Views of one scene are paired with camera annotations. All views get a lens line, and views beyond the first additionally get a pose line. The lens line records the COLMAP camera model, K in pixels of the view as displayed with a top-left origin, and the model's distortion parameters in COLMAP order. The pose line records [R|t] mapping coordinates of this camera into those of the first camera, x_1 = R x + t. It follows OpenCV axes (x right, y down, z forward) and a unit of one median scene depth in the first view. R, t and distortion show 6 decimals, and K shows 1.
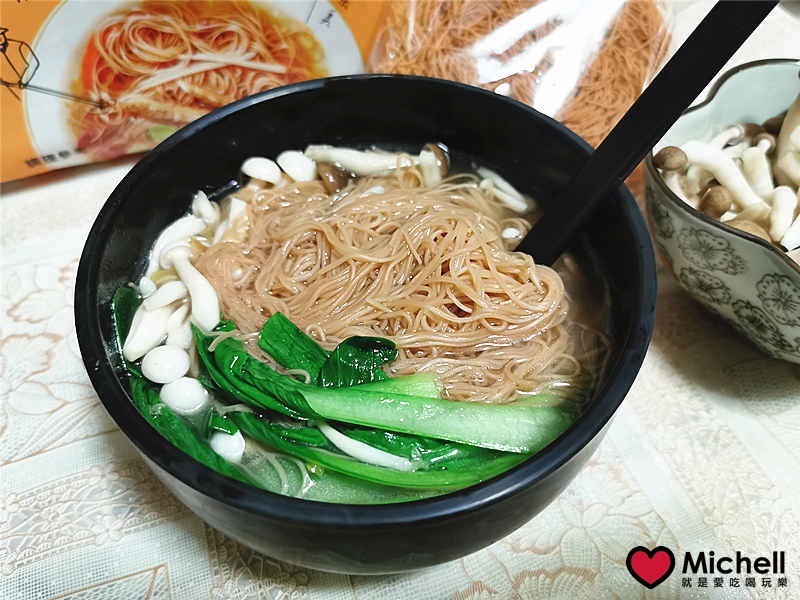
lens RADIAL K [[652.5, 0, 400.0], [0, 652.5, 300.0], [0, 0, 1]] dist [-0.024385, -0.015283]
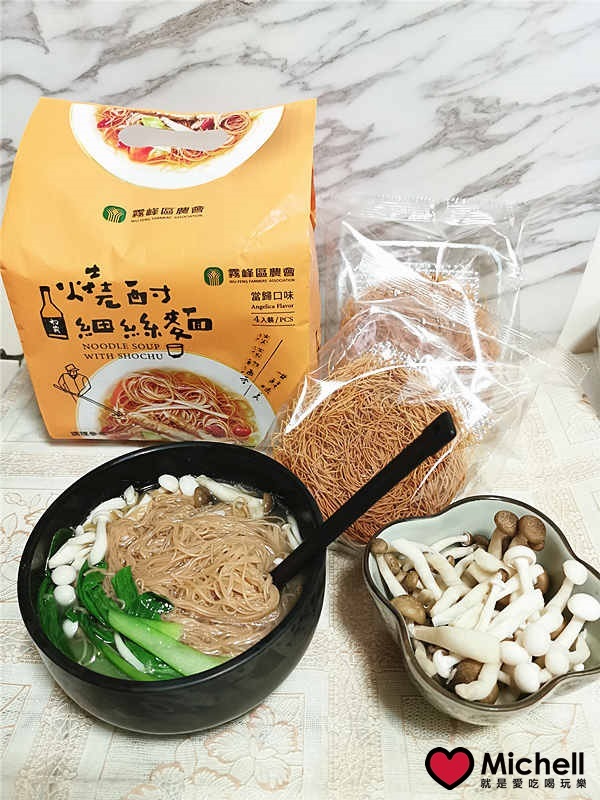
lens RADIAL K [[638.0, 0, 320.6], [0, 638.0, 408.1], [0, 0, 1]] dist [0.003843, 0.005500]
pose [[0.932776, 0.243321, -0.265940, 0.587691], [-0.295740, 0.938403, -0.178709, -0.202769], [0.206076, 0.245345, 0.947280, -0.610570]]
